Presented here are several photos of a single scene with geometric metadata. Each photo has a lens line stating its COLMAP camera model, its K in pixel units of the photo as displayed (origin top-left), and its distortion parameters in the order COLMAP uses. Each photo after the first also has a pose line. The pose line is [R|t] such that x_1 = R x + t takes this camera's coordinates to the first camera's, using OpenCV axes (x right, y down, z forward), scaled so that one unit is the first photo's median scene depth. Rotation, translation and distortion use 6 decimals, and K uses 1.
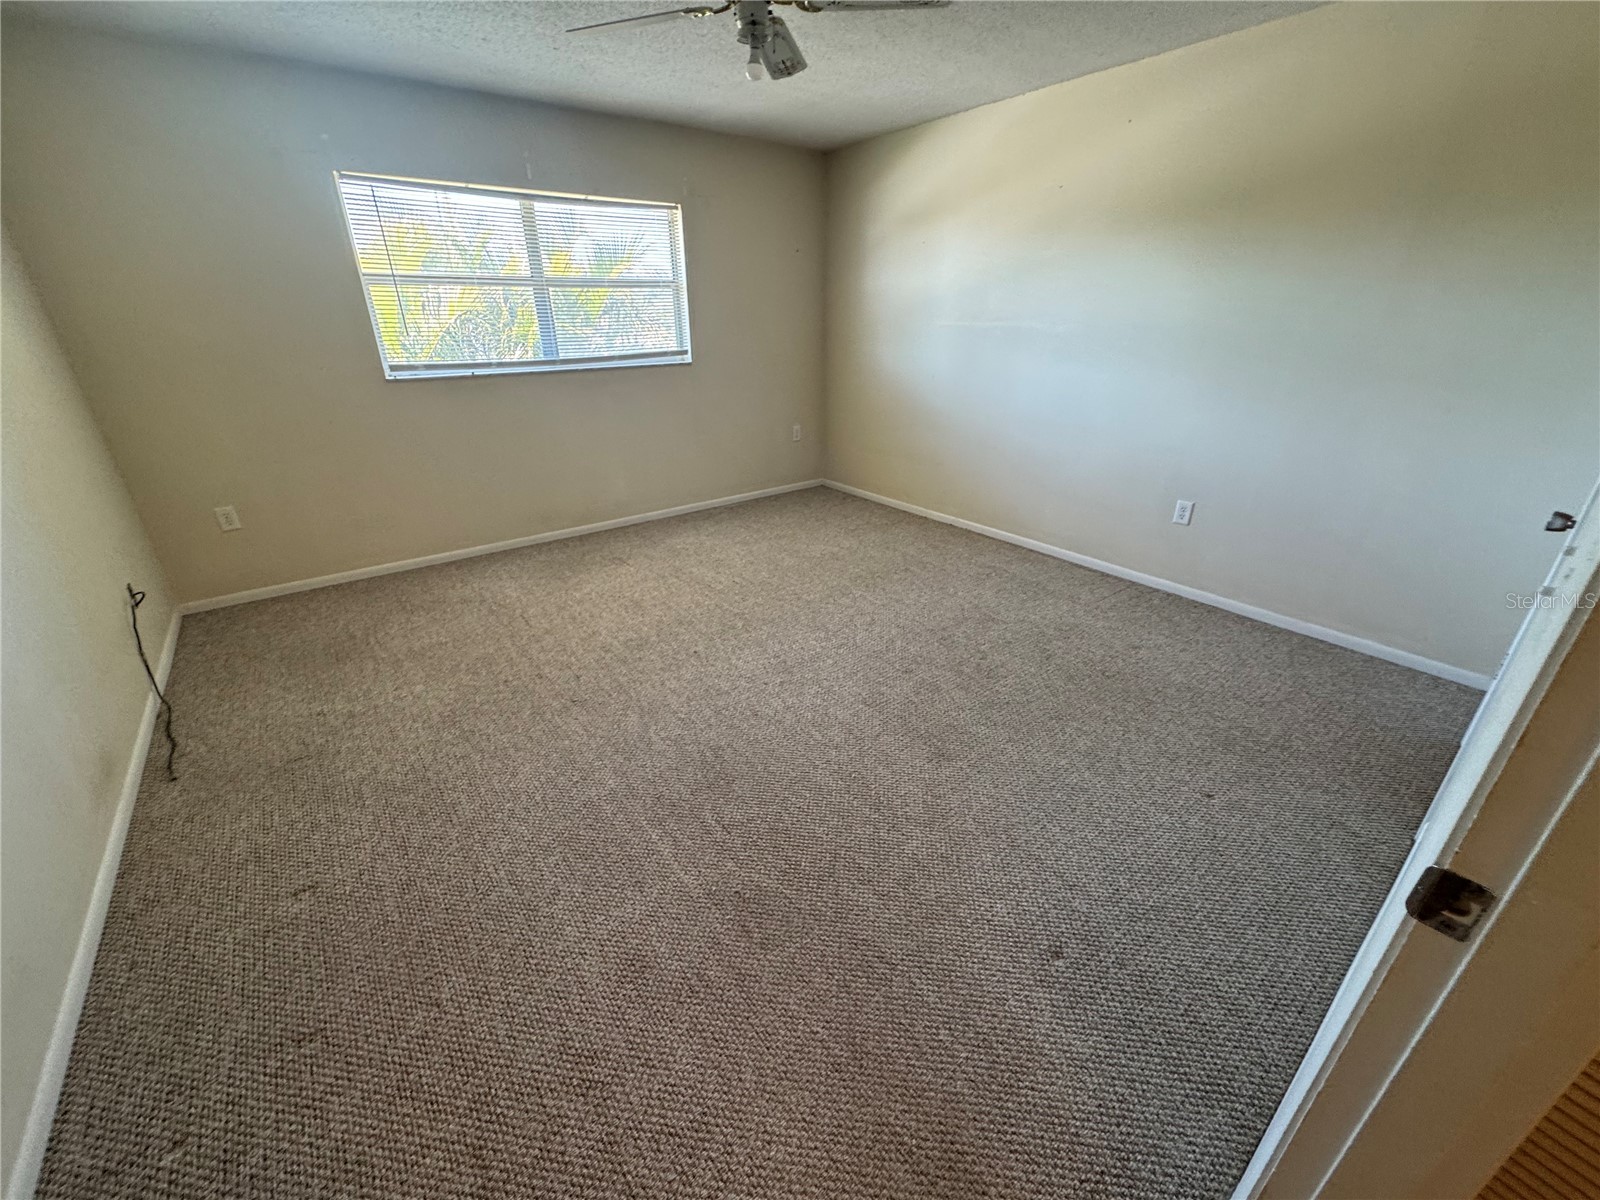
lens RADIAL K [[640.6, 0, 800.0], [0, 640.6, 600.0], [0, 0, 1]] dist [-0.003541, 0.000179]
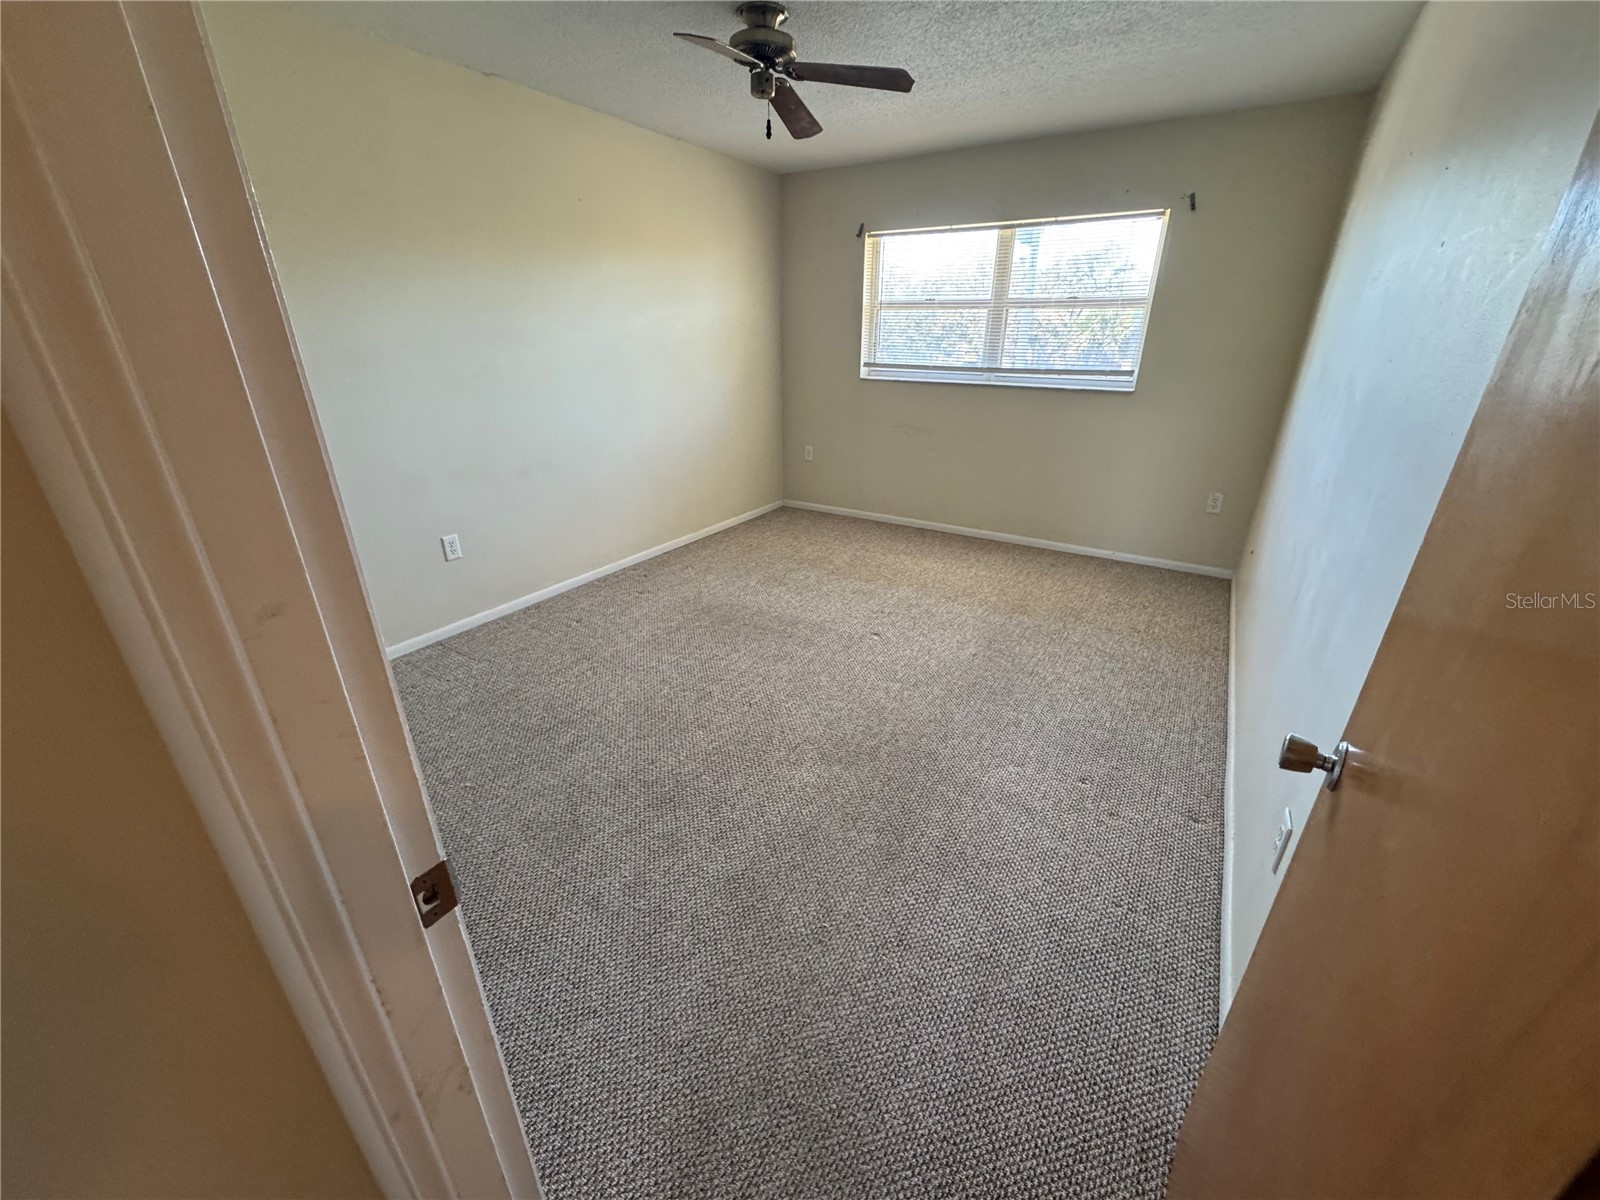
lens RADIAL K [[640.6, 0, 800.0], [0, 640.6, 600.0], [0, 0, 1]] dist [-0.003541, 0.000179]
pose [[0.334570, 0.398224, -0.854096, 0.628582], [-0.395682, 0.881928, 0.256202, -0.196125], [0.855277, 0.252233, 0.452637, 0.342626]]
